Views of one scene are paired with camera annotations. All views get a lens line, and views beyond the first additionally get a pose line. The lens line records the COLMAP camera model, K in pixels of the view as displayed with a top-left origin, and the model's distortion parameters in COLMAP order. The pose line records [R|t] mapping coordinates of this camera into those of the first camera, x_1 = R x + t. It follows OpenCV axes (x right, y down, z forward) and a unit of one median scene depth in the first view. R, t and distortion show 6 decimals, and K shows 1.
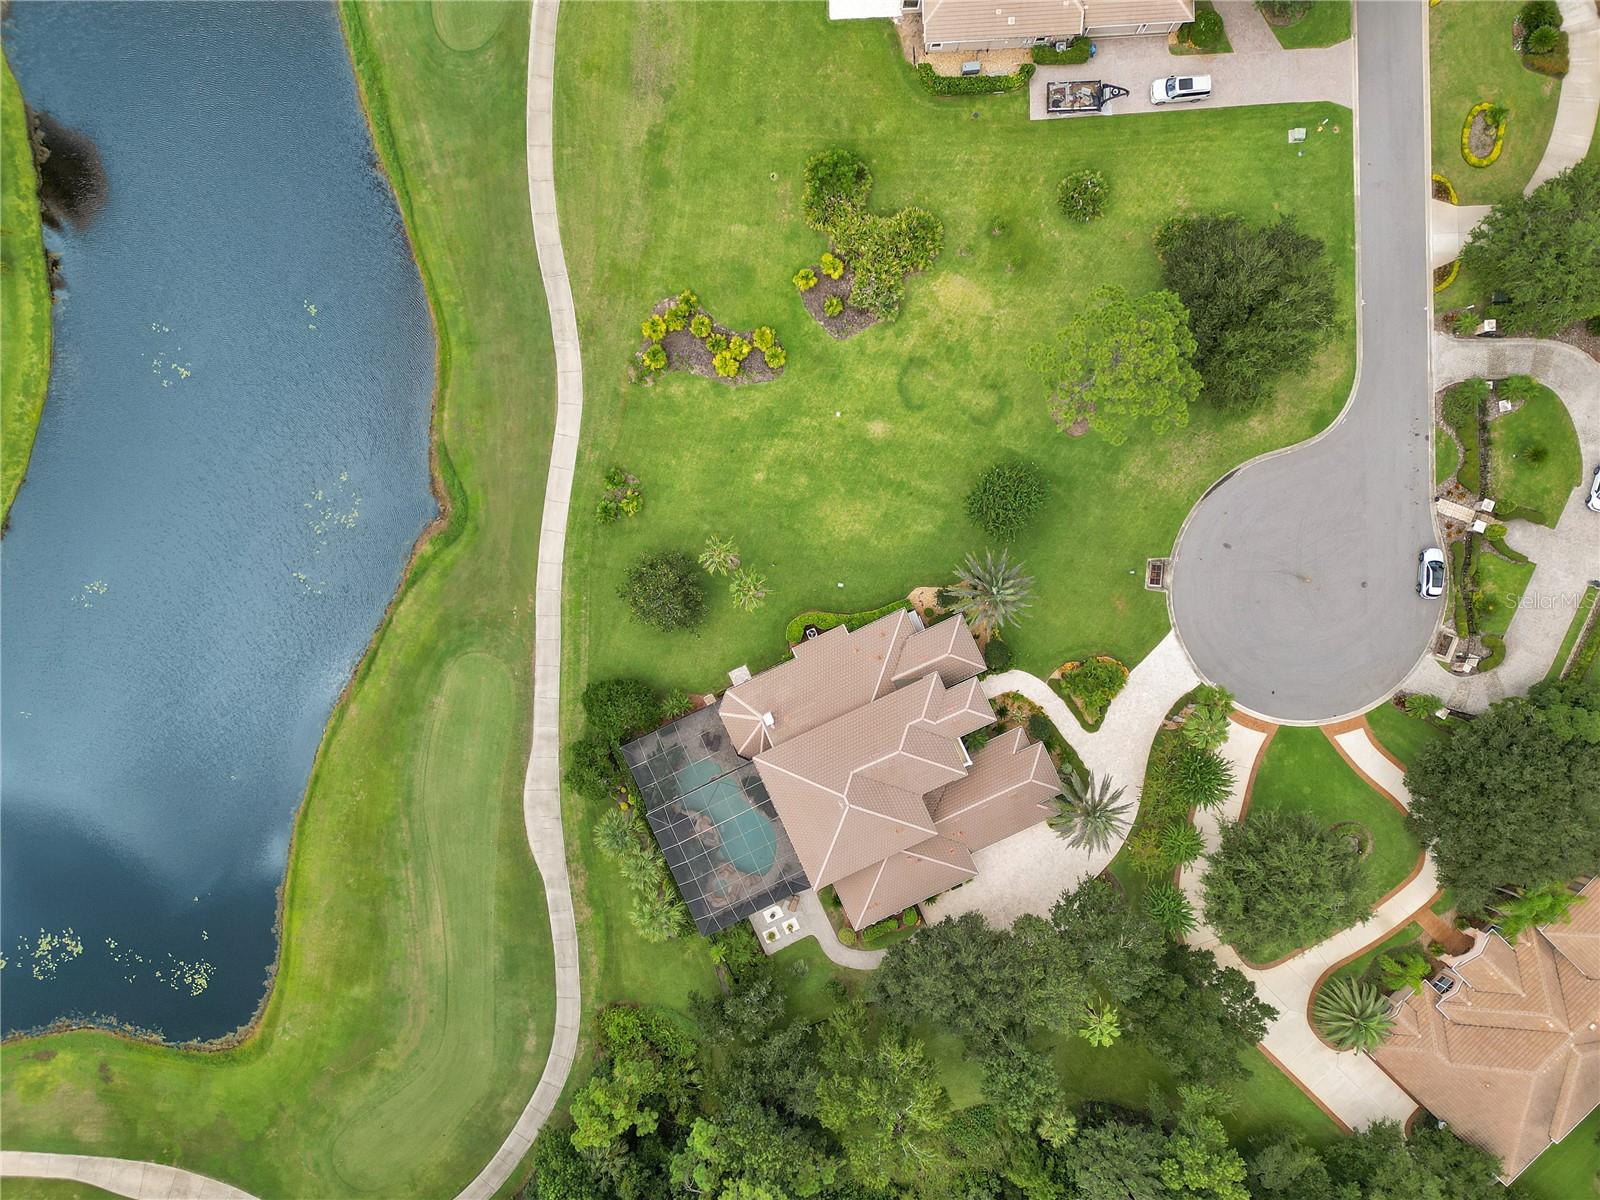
lens RADIAL K [[1227.7, 0, 773.9], [0, 1227.7, 600.5], [0, 0, 1]] dist [-0.000200, -0.222052]
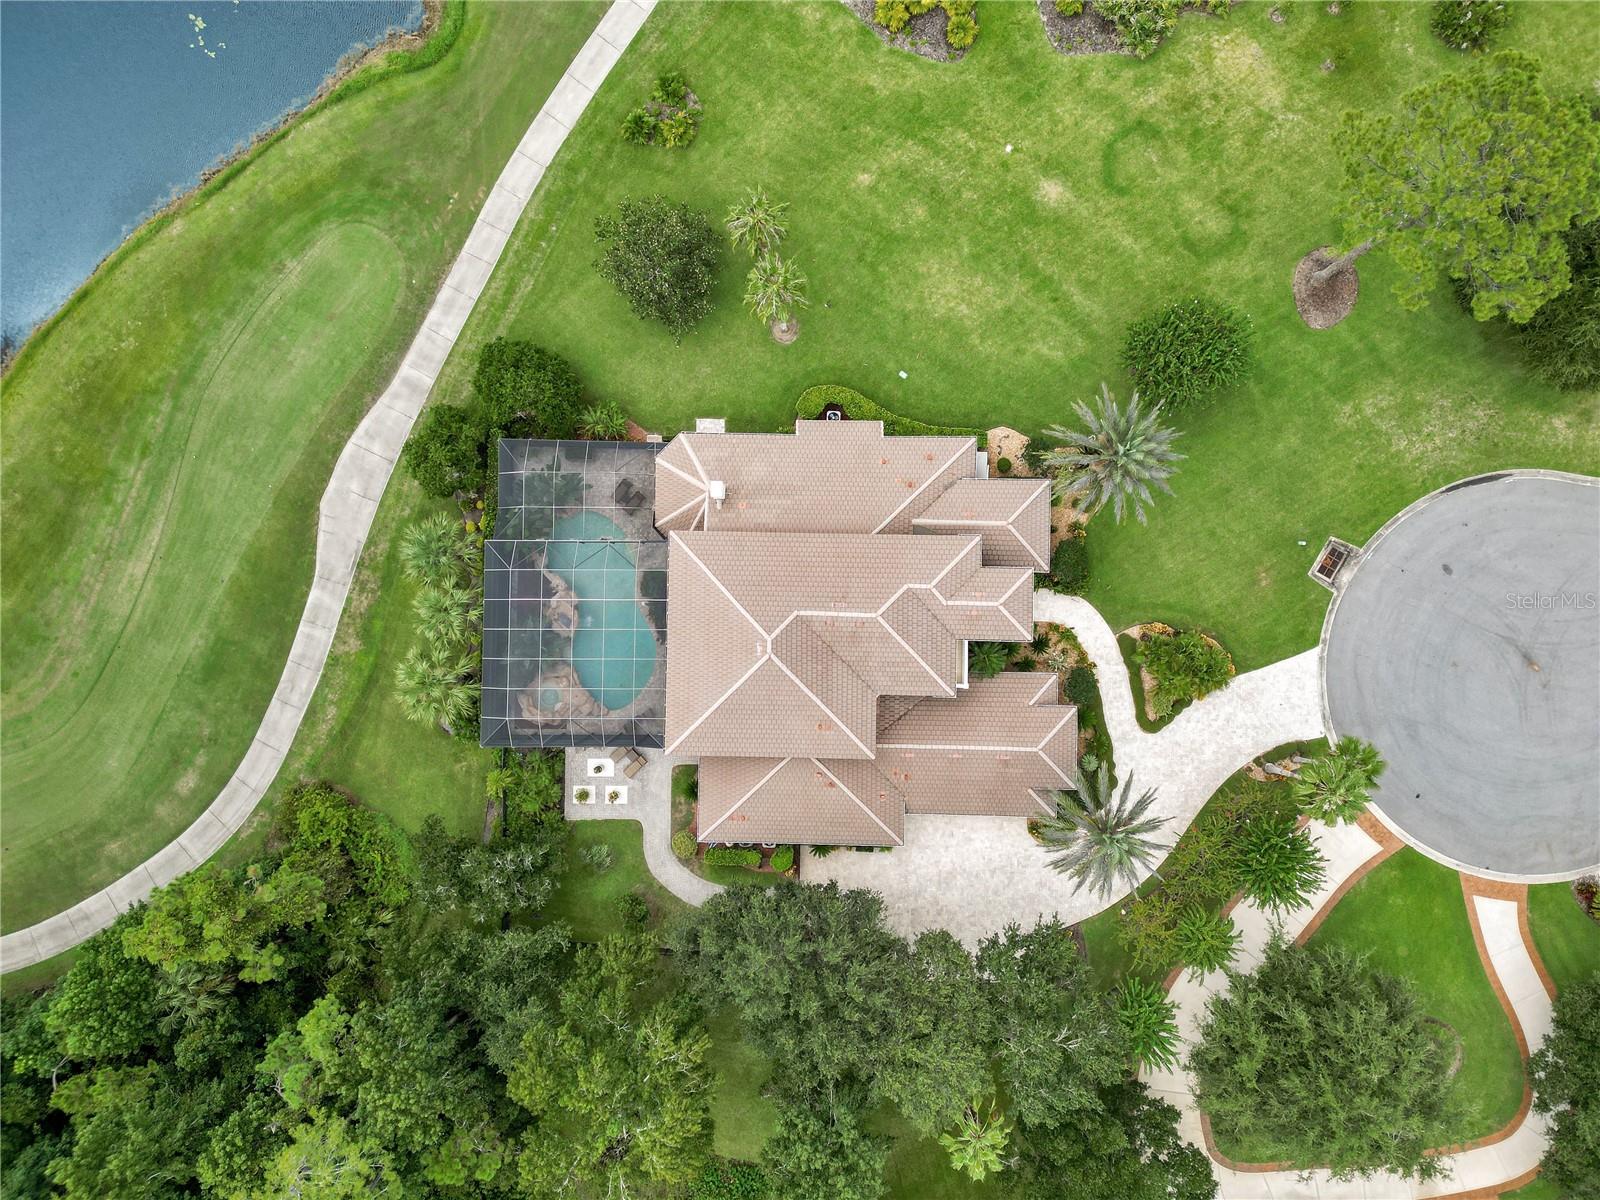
lens RADIAL K [[1115.4, 0, 800.0], [0, 1115.4, 600.0], [0, 0, 1]] dist [0.001247, -0.070927]
pose [[0.900779, 0.434194, -0.008502, 0.064065], [-0.434195, 0.900817, 0.001775, 0.126111], [0.008430, 0.002092, 0.999962, 0.395792]]
